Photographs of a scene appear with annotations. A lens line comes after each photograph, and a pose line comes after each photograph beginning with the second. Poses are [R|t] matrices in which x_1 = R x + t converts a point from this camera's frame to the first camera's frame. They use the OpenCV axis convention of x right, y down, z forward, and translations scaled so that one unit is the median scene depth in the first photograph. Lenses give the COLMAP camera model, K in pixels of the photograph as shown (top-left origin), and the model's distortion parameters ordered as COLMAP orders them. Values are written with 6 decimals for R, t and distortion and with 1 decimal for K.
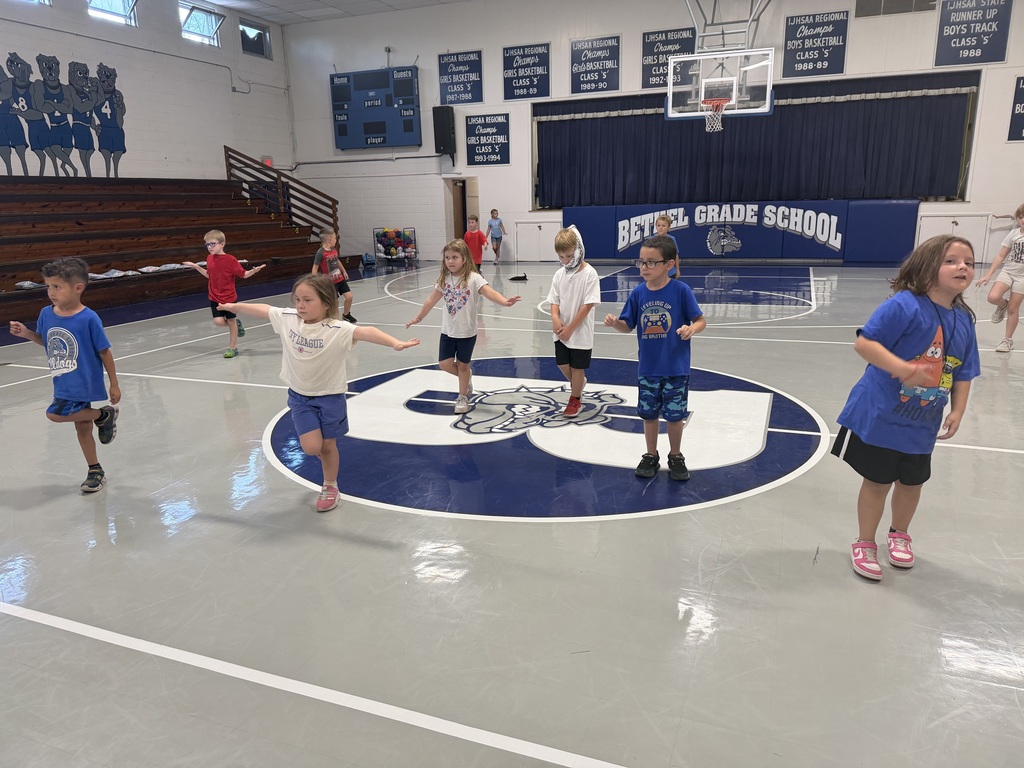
lens RADIAL K [[726.7, 0, 512.0], [0, 726.7, 384.0], [0, 0, 1]] dist [0.130107, -0.148079]
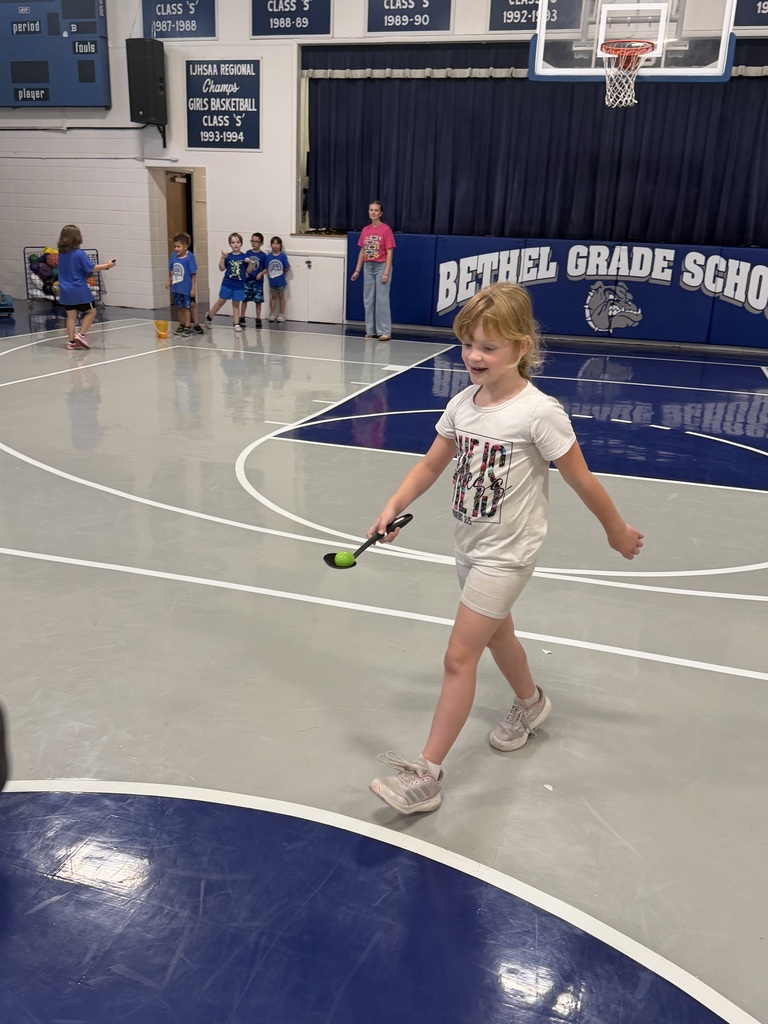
lens RADIAL K [[902.9, 0, 379.5], [0, 902.9, 507.1], [0, 0, 1]] dist [0.103845, -0.130782]
pose [[0.996319, 0.038401, 0.076638, 0.048428], [-0.043106, 0.997224, 0.060720, -0.068239], [-0.074094, -0.063800, 0.995208, 0.263304]]
